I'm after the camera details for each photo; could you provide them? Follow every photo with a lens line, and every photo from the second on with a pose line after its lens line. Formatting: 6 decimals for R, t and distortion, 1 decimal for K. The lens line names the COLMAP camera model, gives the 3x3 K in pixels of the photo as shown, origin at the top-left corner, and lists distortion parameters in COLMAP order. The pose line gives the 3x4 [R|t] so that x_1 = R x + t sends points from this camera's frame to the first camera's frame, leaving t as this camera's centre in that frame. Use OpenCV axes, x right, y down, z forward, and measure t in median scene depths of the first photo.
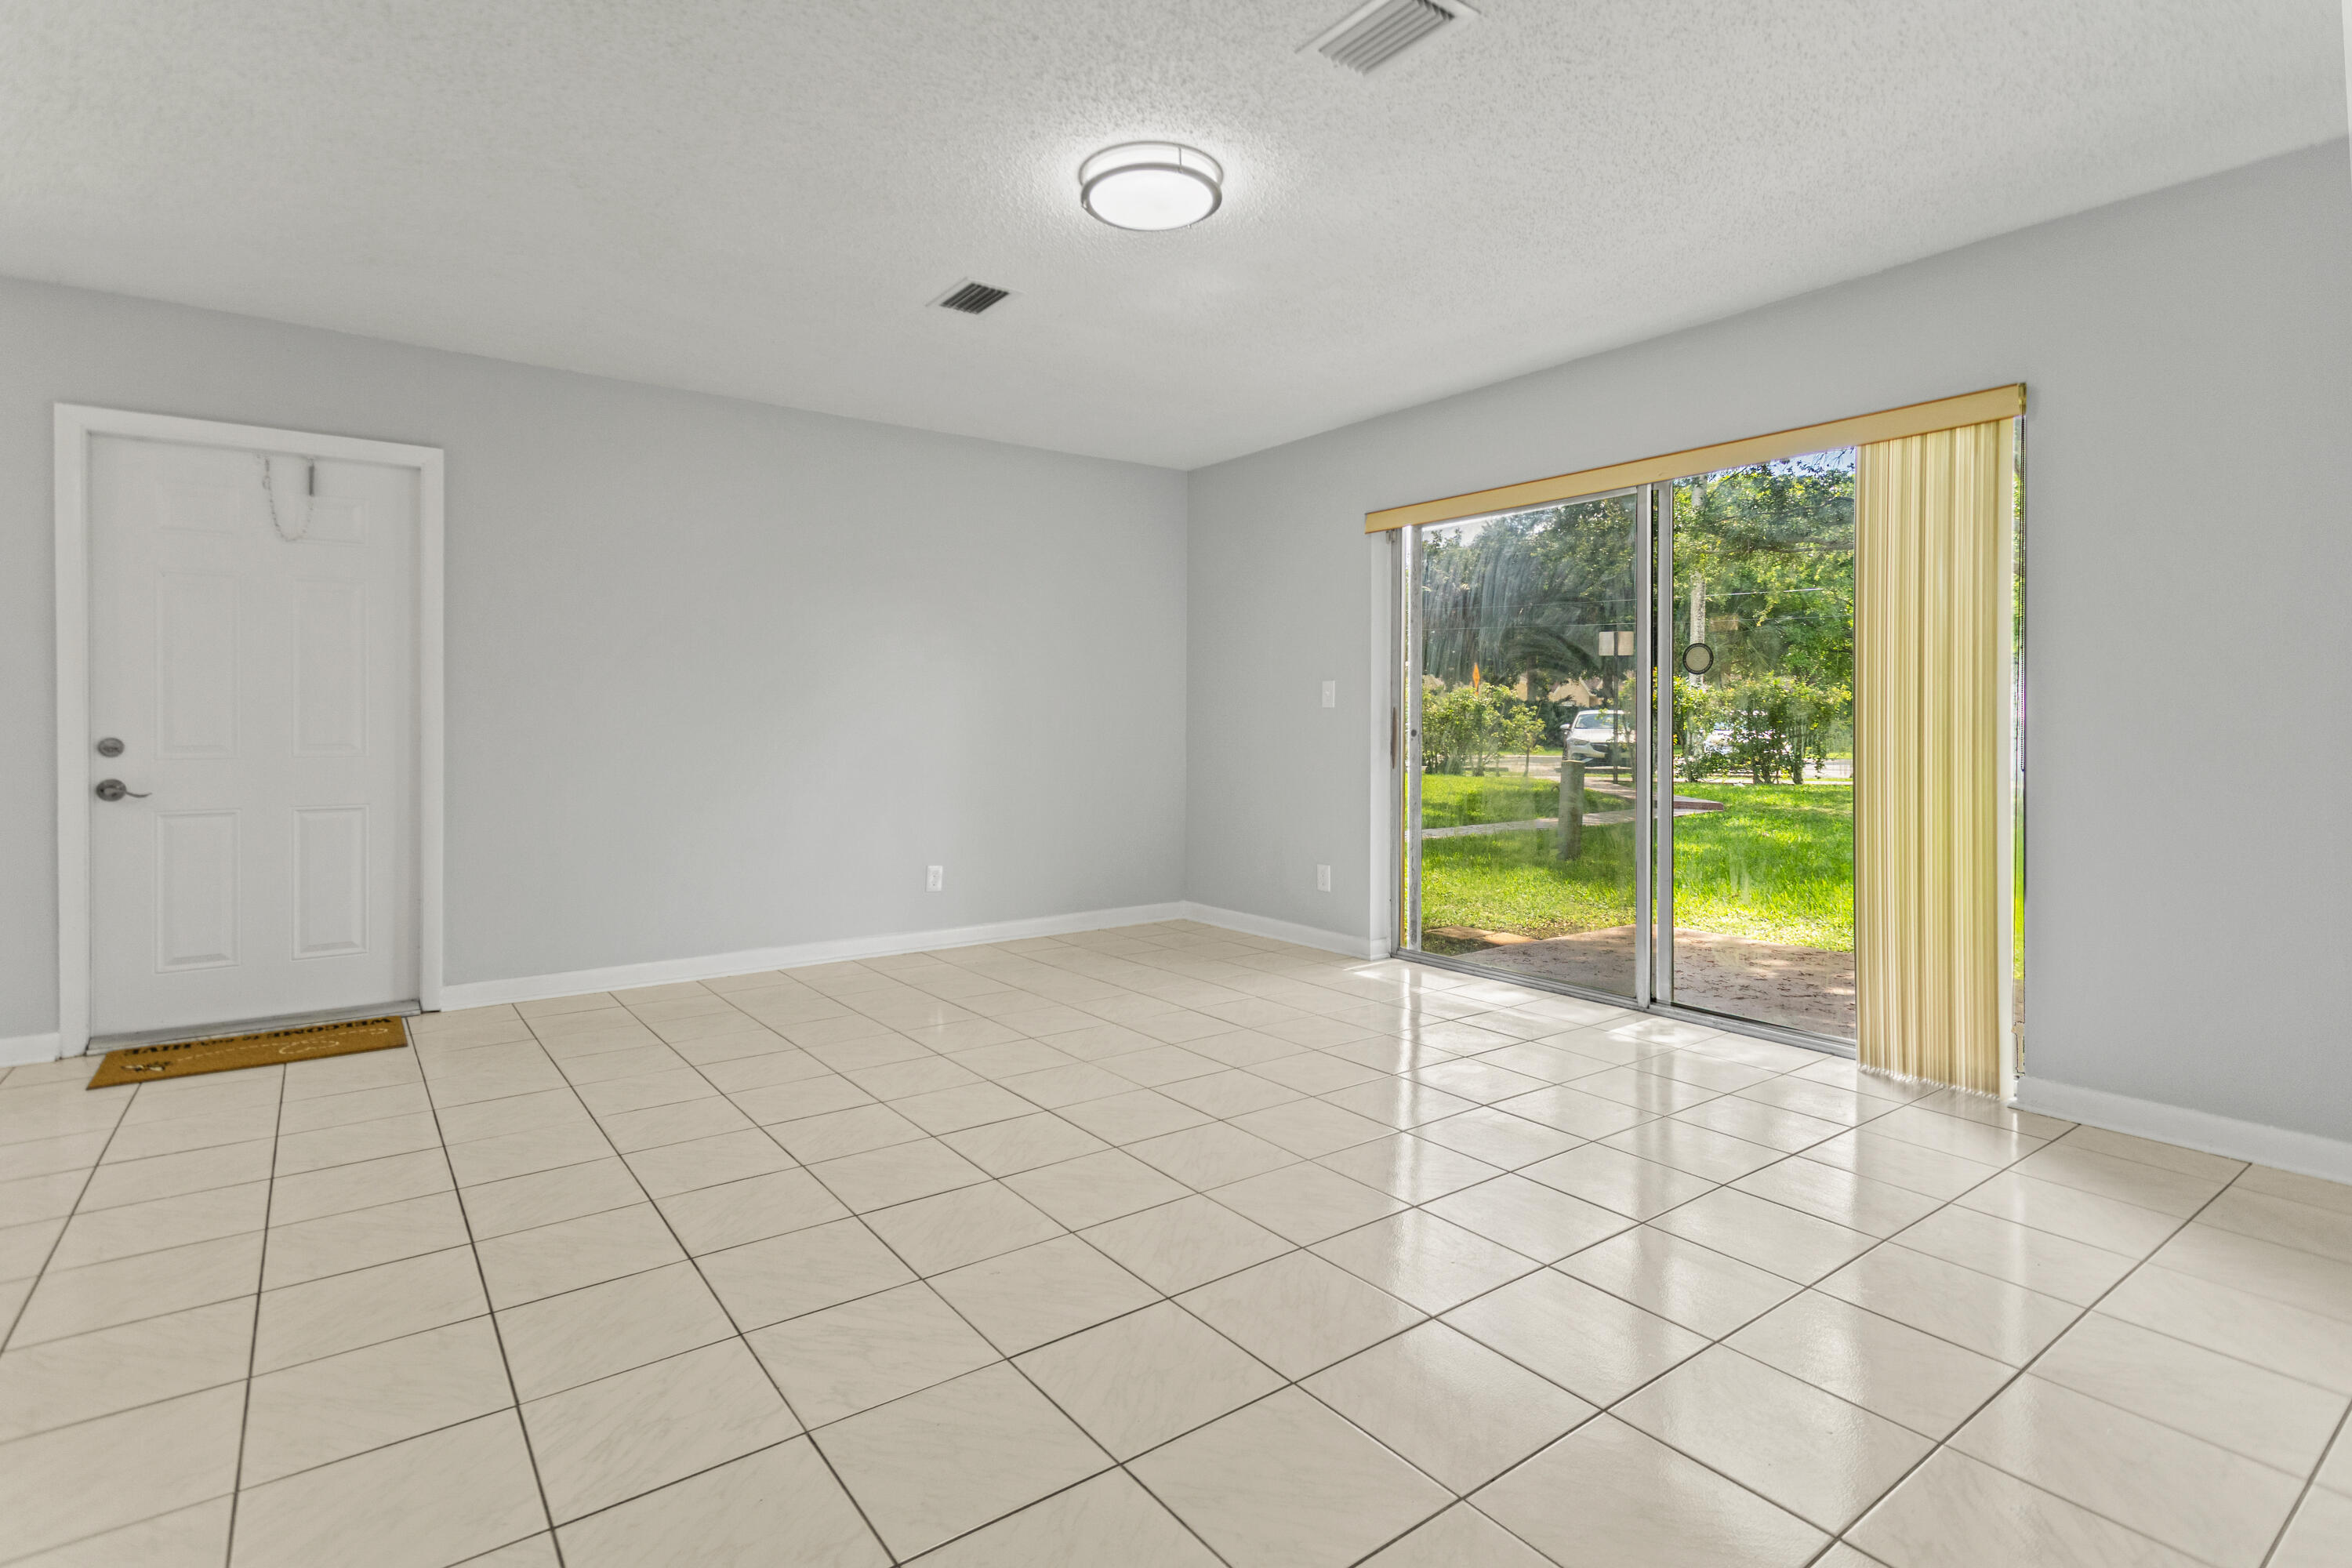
lens RADIAL K [[1131.9, 0, 1177.9], [0, 1131.9, 717.7], [0, 0, 1]] dist [0.001226, 0.000608]
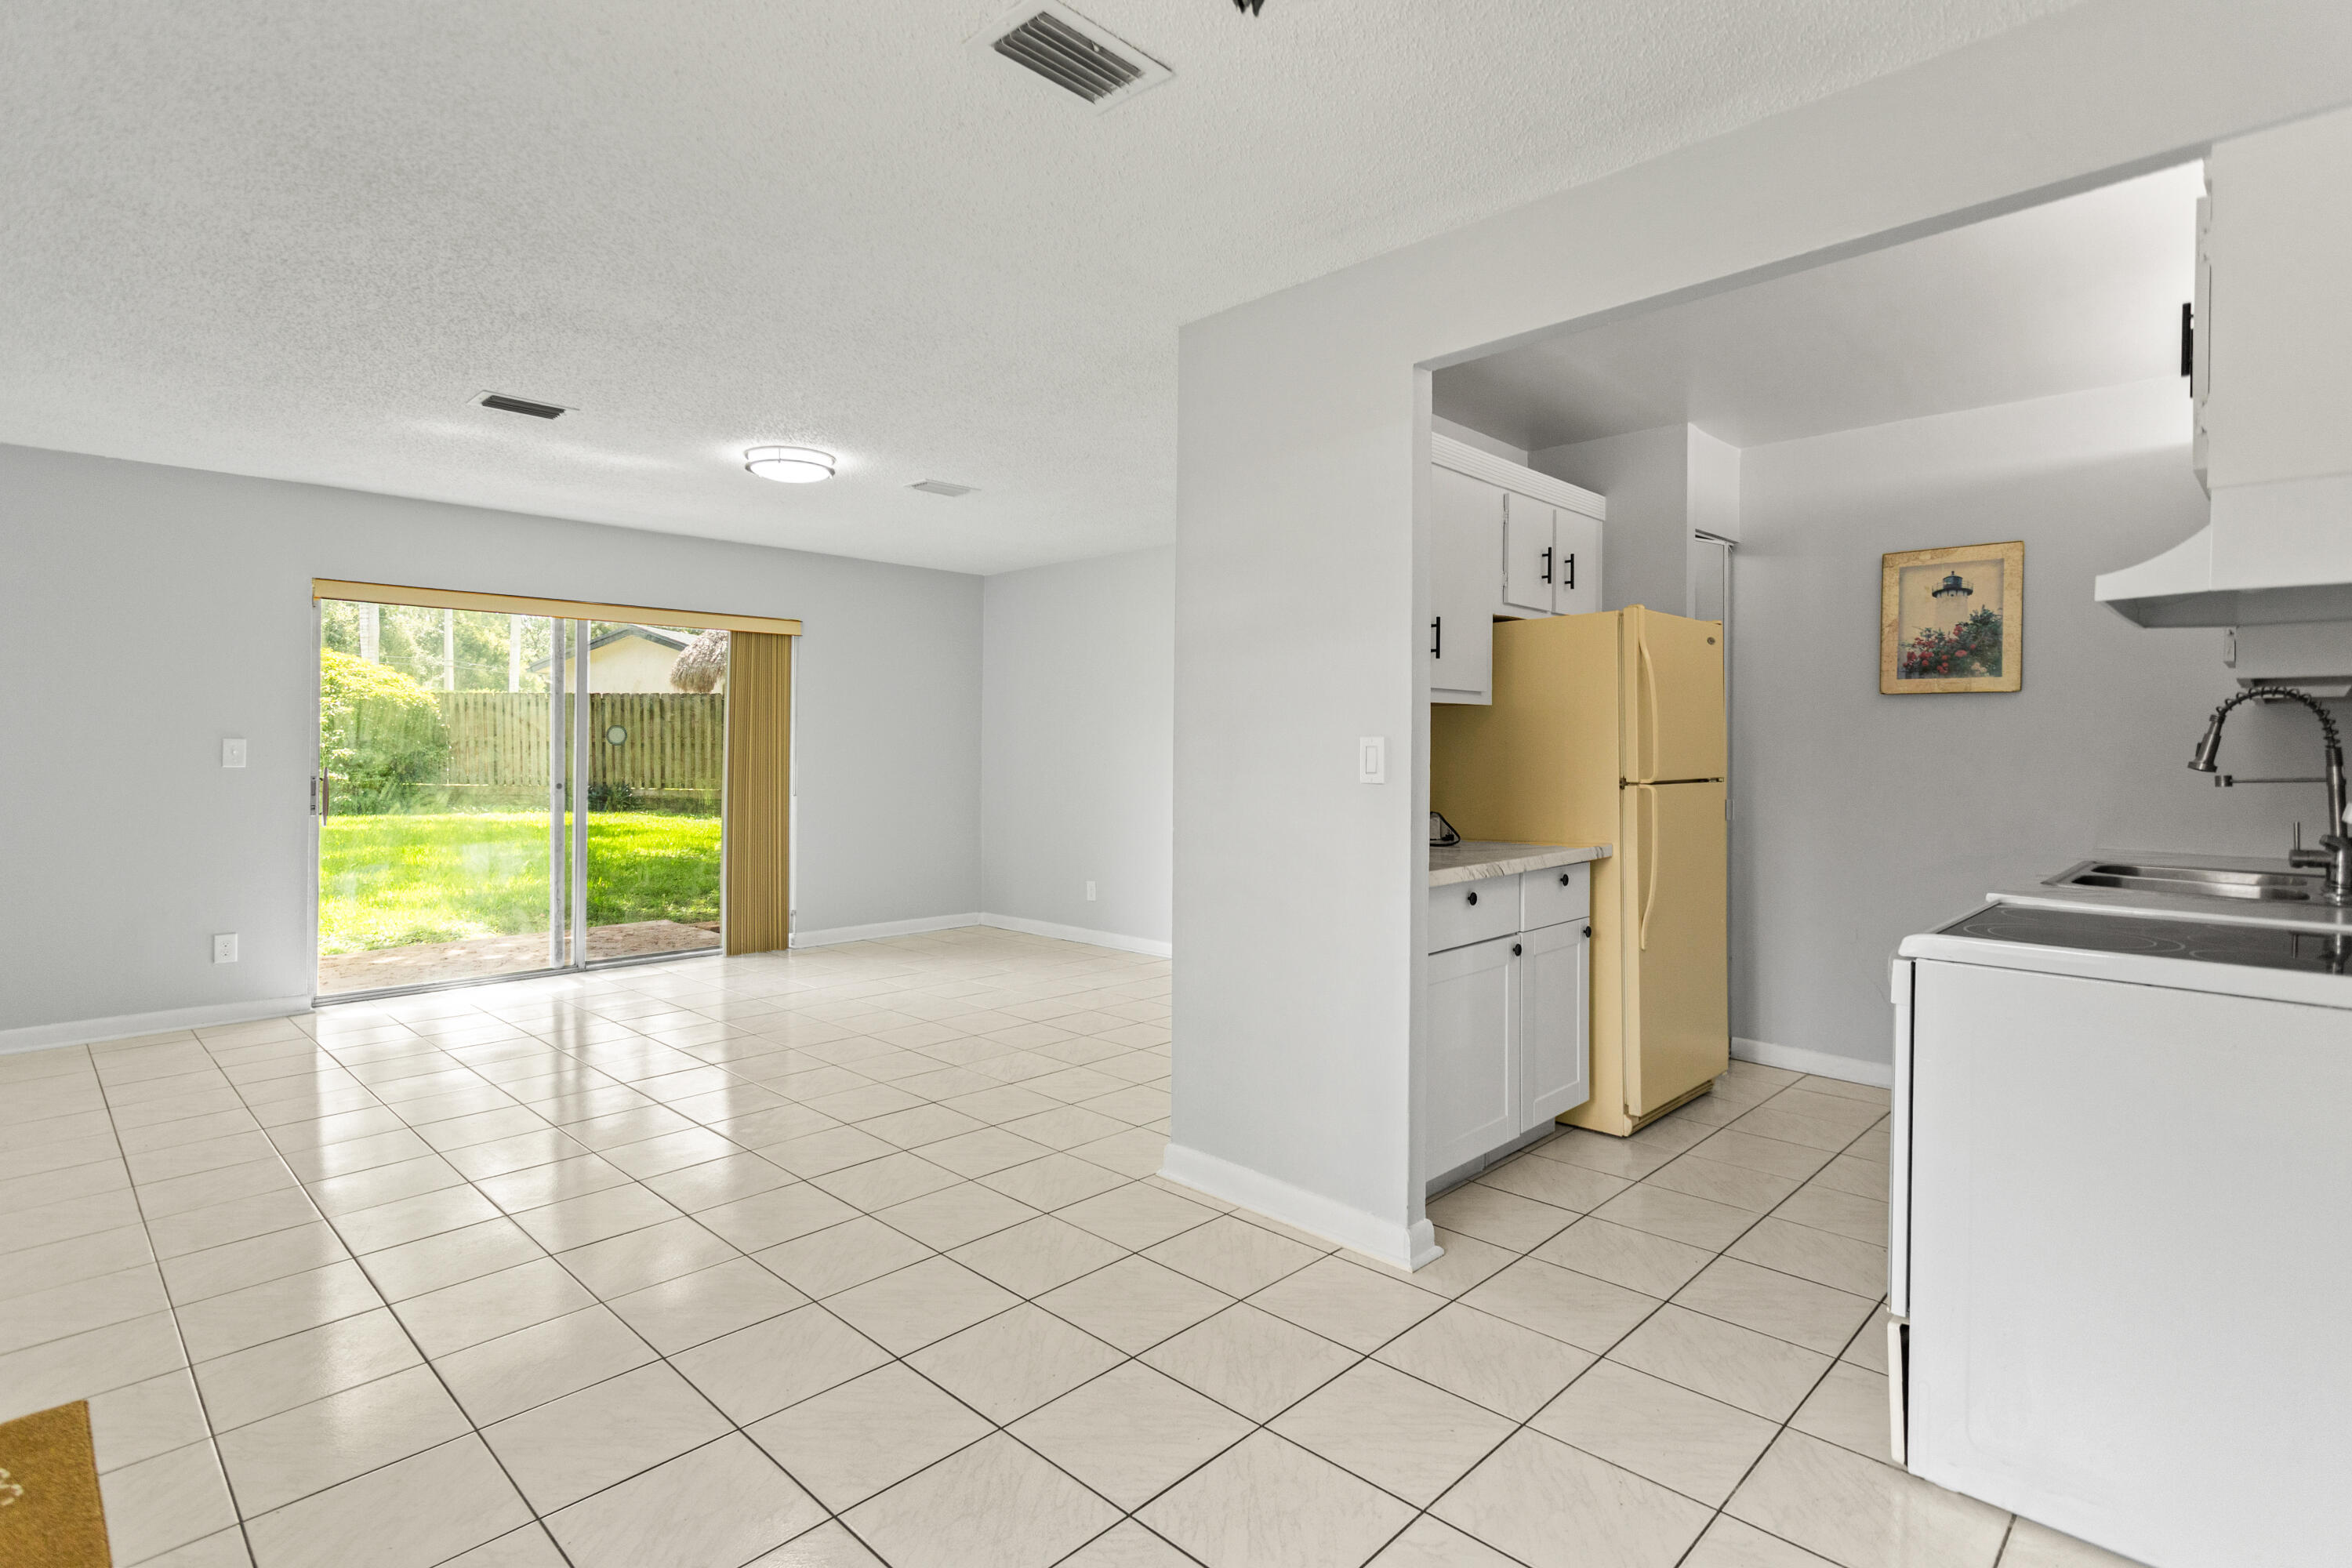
lens RADIAL K [[1140.2, 0, 1149.8], [0, 1140.2, 751.4], [0, 0, 1]] dist [0.001595, 0.001262]
pose [[-0.142293, -0.005663, 0.989808, -1.155191], [-0.008189, 0.999956, 0.004544, -0.040989], [-0.989791, -0.007459, -0.142333, 0.474830]]
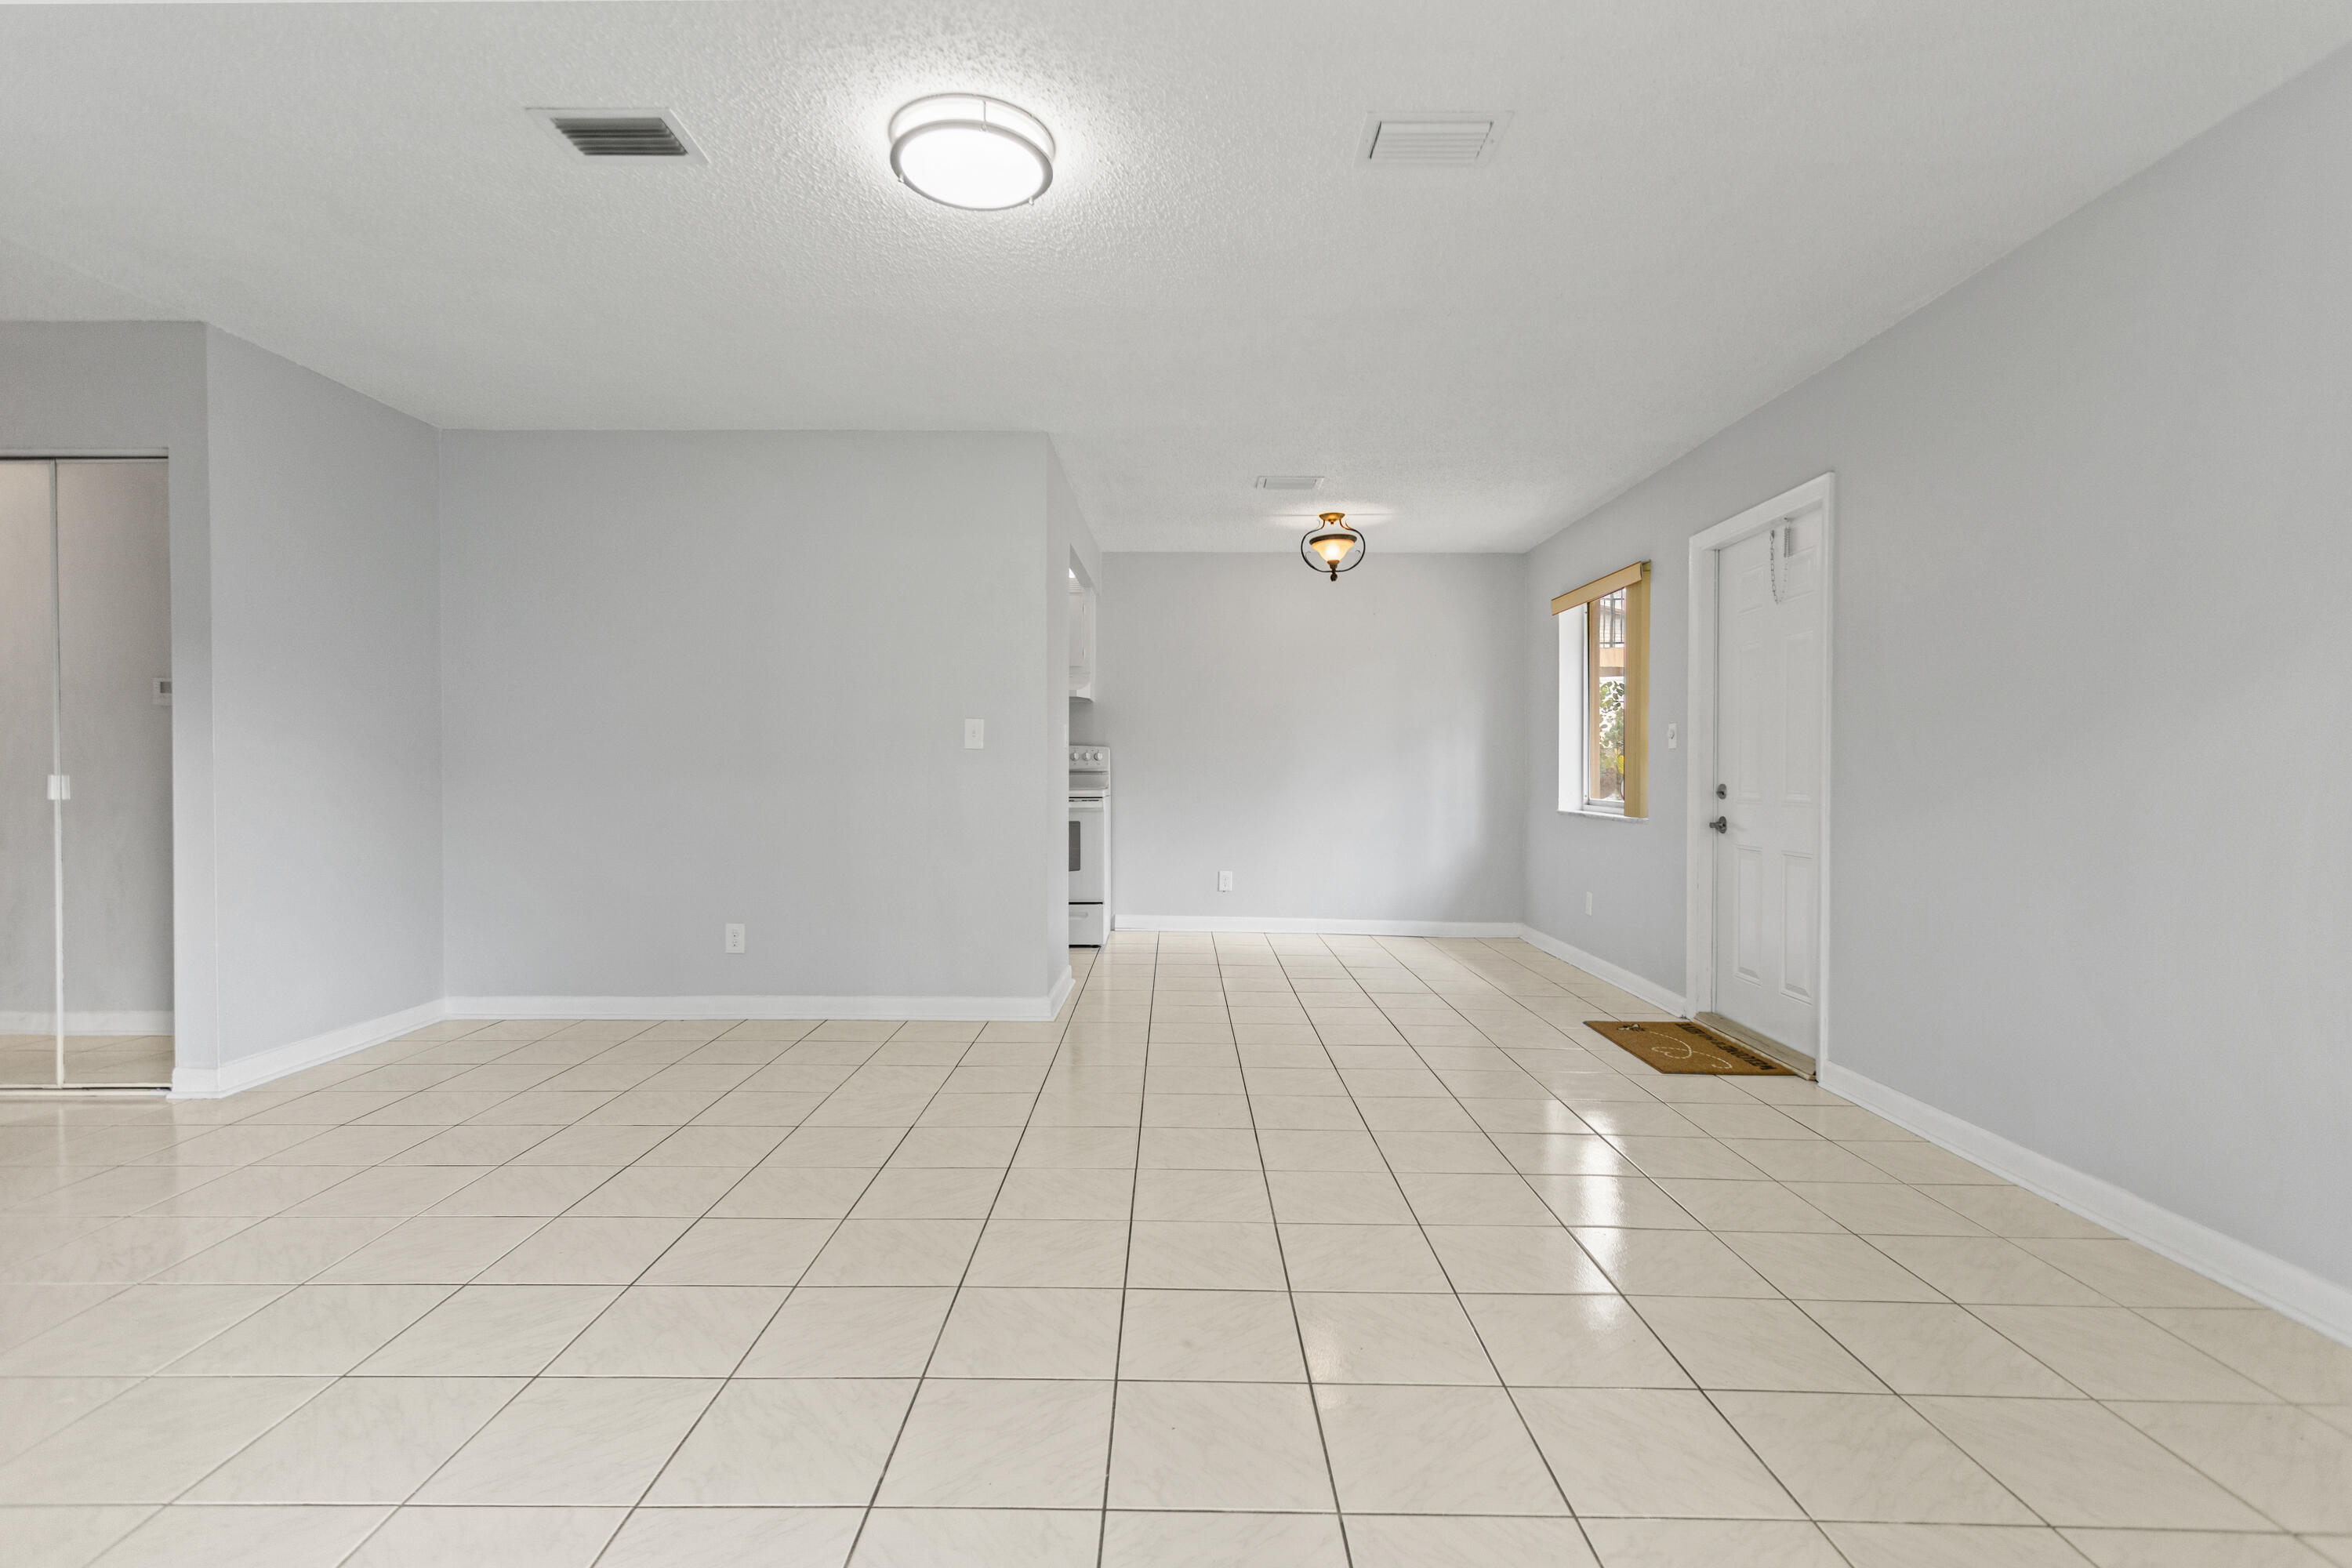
lens RADIAL K [[1119.9, 0, 1162.8], [0, 1119.9, 807.5], [0, 0, 1]] dist [-0.013706, 0.016748]
pose [[-0.613188, 0.016699, -0.789761, 0.386670], [-0.006847, 0.999627, 0.026453, 0.012827], [0.789908, 0.021628, -0.612844, 1.106087]]
